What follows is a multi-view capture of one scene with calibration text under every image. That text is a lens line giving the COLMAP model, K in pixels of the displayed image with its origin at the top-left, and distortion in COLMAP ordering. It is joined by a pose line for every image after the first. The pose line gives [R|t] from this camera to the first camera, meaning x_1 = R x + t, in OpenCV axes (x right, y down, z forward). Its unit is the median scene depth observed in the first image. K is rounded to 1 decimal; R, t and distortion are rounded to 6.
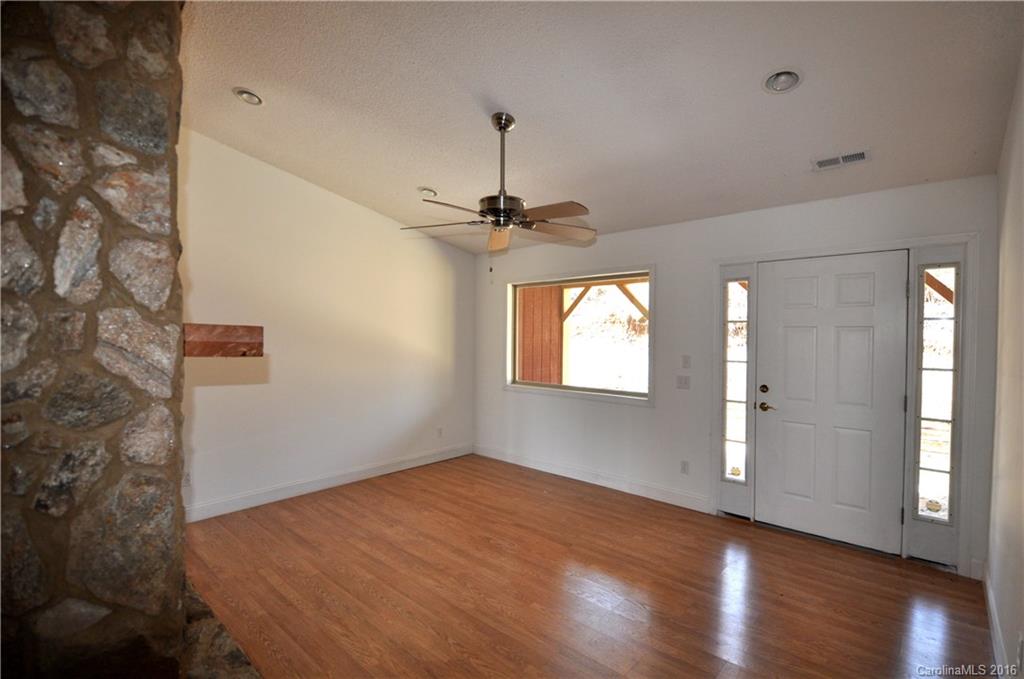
lens RADIAL K [[474.3, 0, 512.0], [0, 474.3, 339.5], [0, 0, 1]] dist [0.000432, -0.025636]
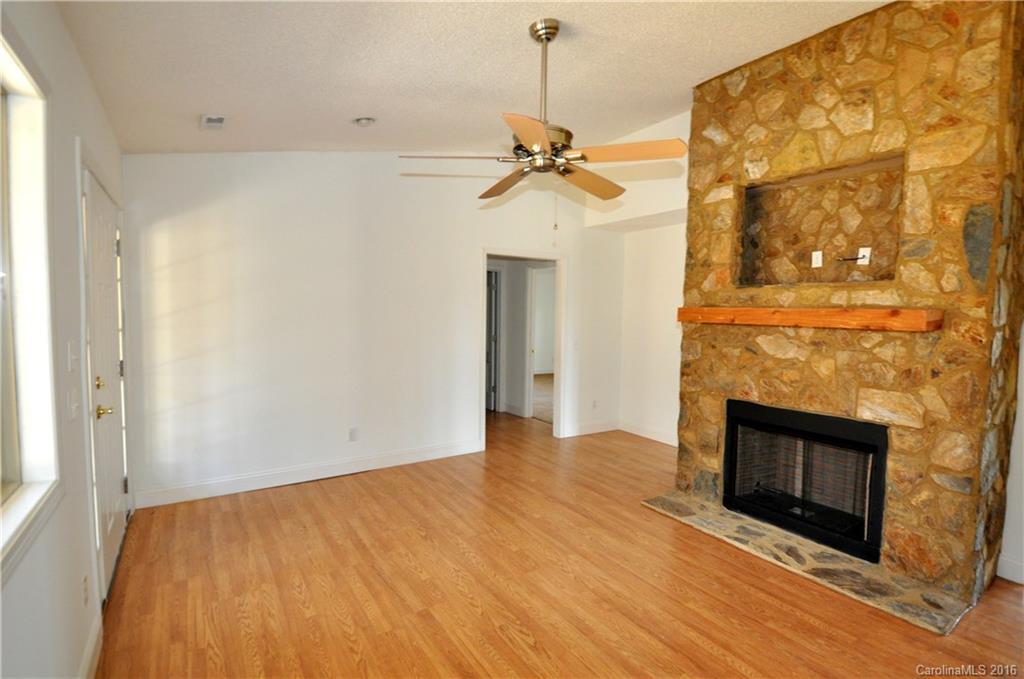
lens RADIAL K [[476.7, 0, 527.5], [0, 476.7, 347.8], [0, 0, 1]] dist [-0.021473, -0.000283]
pose [[-0.977088, -0.039063, 0.209221, -0.137495], [-0.018950, 0.995076, 0.097291, -0.014895], [-0.211992, 0.091097, -0.973016, 1.407066]]
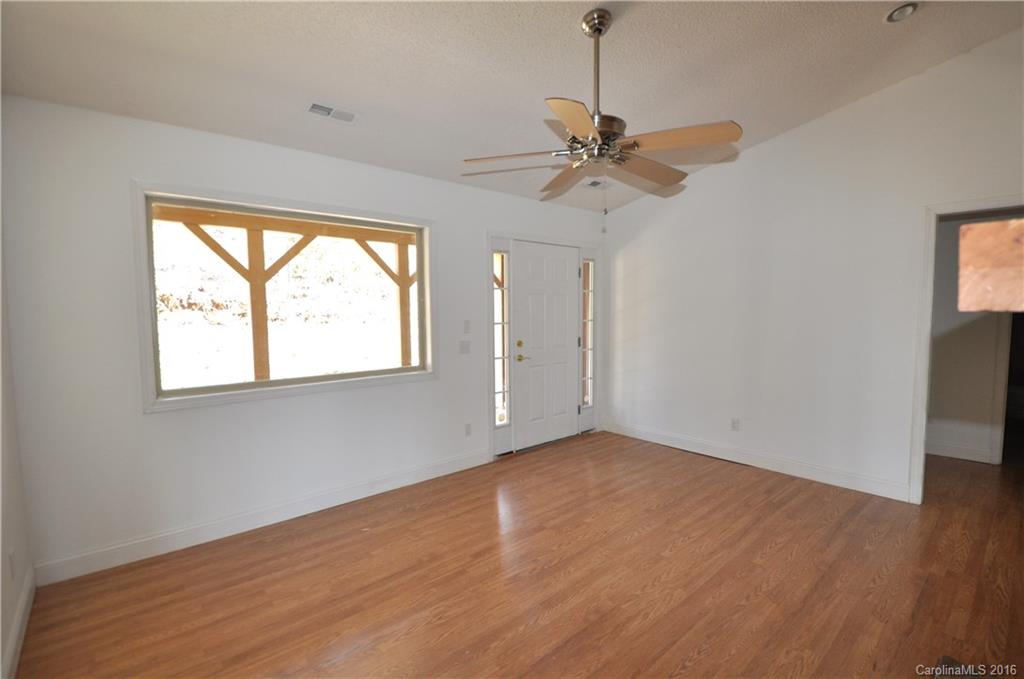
lens RADIAL K [[476.7, 0, 527.5], [0, 476.7, 347.8], [0, 0, 1]] dist [-0.021473, -0.000283]
pose [[0.086209, -0.091962, 0.992024, -0.672656], [0.025976, 0.995600, 0.090036, 0.003024], [-0.995938, 0.018007, 0.088218, 0.828554]]
